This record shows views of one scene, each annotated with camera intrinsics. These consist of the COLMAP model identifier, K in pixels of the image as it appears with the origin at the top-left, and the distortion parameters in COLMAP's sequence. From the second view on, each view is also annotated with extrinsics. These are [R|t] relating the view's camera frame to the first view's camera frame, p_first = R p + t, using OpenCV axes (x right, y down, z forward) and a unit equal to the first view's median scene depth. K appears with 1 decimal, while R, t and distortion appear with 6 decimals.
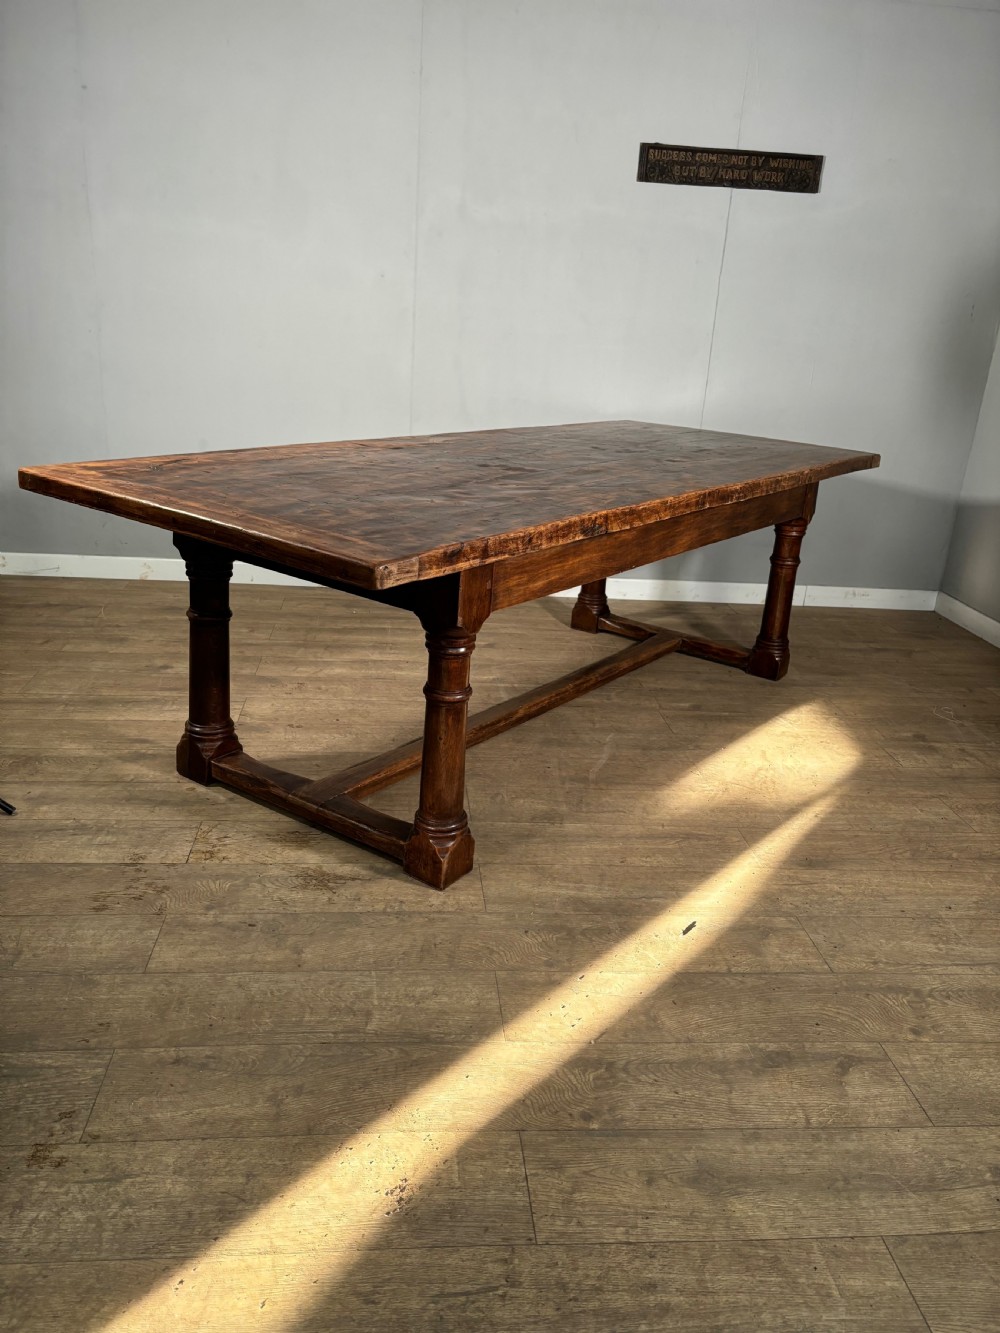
lens RADIAL K [[1015.2, 0, 493.5], [0, 1015.2, 670.0], [0, 0, 1]] dist [0.040434, -0.036605]
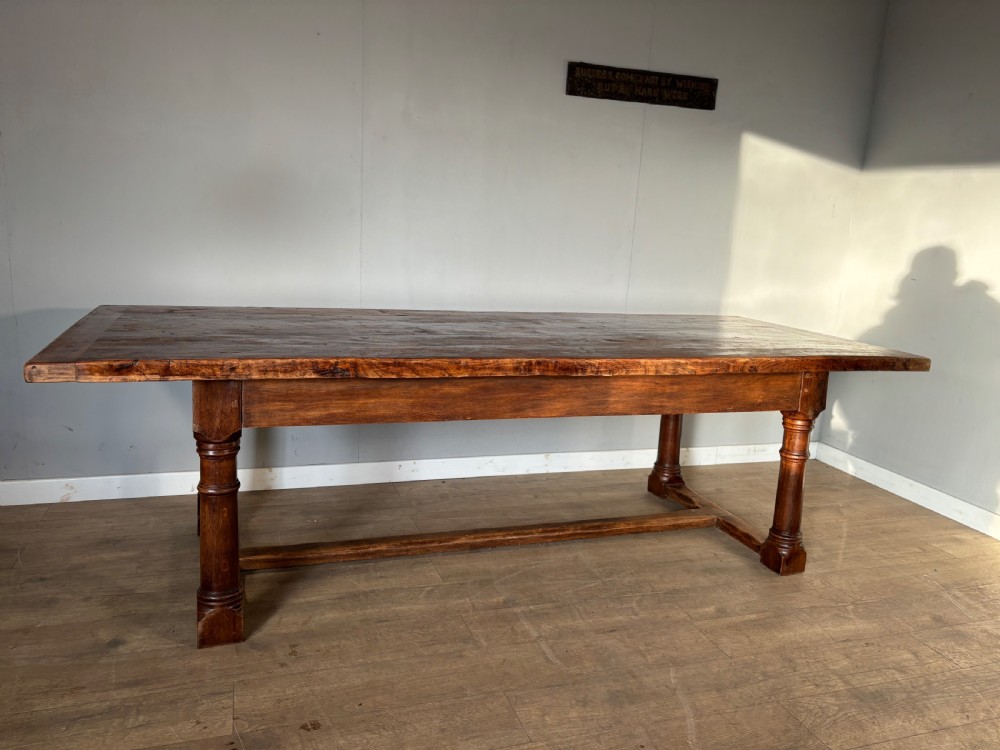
lens RADIAL K [[761.6, 0, 496.8], [0, 761.6, 376.1], [0, 0, 1]] dist [0.040434, -0.036605]
pose [[0.972942, -0.056577, 0.224017, -0.218664], [0.083306, 0.990242, -0.111718, -0.168995], [-0.215511, 0.127357, 0.968161, 0.458616]]
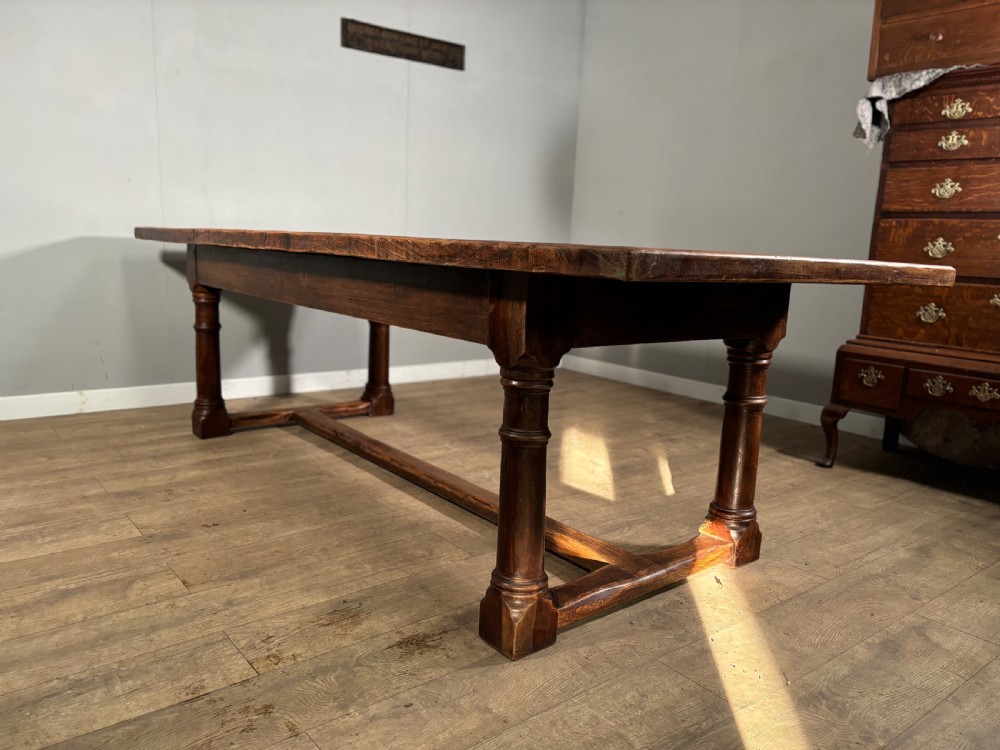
lens RADIAL K [[761.6, 0, 501.9], [0, 761.6, 382.8], [0, 0, 1]] dist [0.040434, -0.036605]
pose [[0.834751, -0.130520, 0.534935, -0.418997], [0.195211, 0.978547, -0.065862, 0.032624], [-0.514863, 0.159403, 0.842322, 0.309976]]
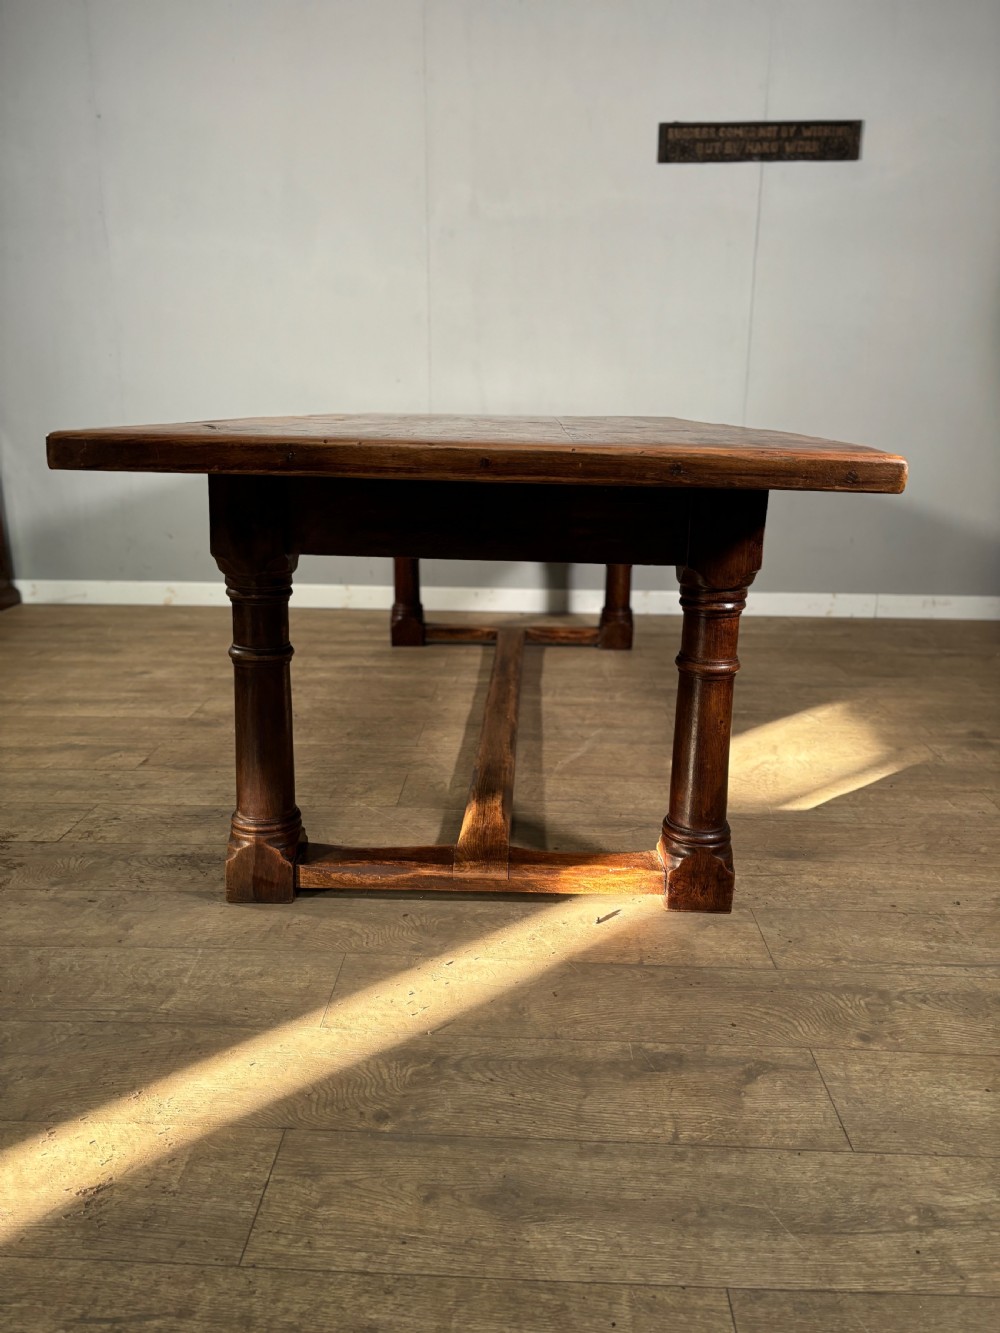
lens RADIAL K [[1015.2, 0, 499.4], [0, 1015.2, 672.9], [0, 0, 1]] dist [0.040434, -0.036605]
pose [[0.990142, -0.019617, -0.138684, 0.200406], [0.008126, 0.996522, -0.082939, 0.113177], [0.139828, 0.080994, 0.986858, 0.148752]]
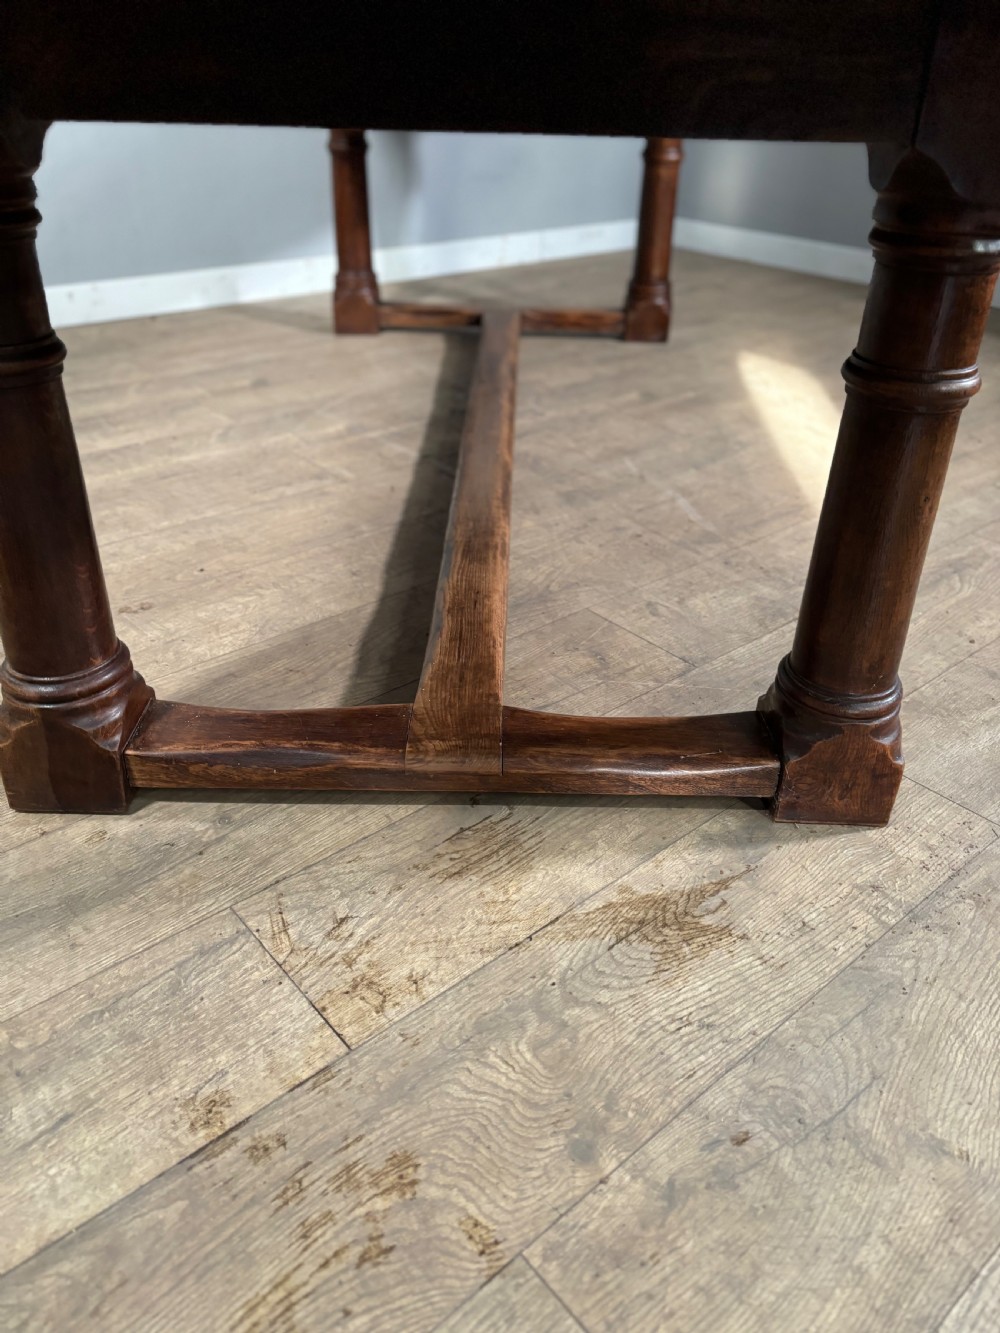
lens RADIAL K [[1015.2, 0, 497.9], [0, 1015.2, 667.8], [0, 0, 1]] dist [0.040434, -0.036605]
pose [[0.818168, -0.342549, 0.461803, -0.358449], [0.222625, 0.929245, 0.294859, -0.024459], [-0.530131, -0.138435, 0.836538, 0.661792]]
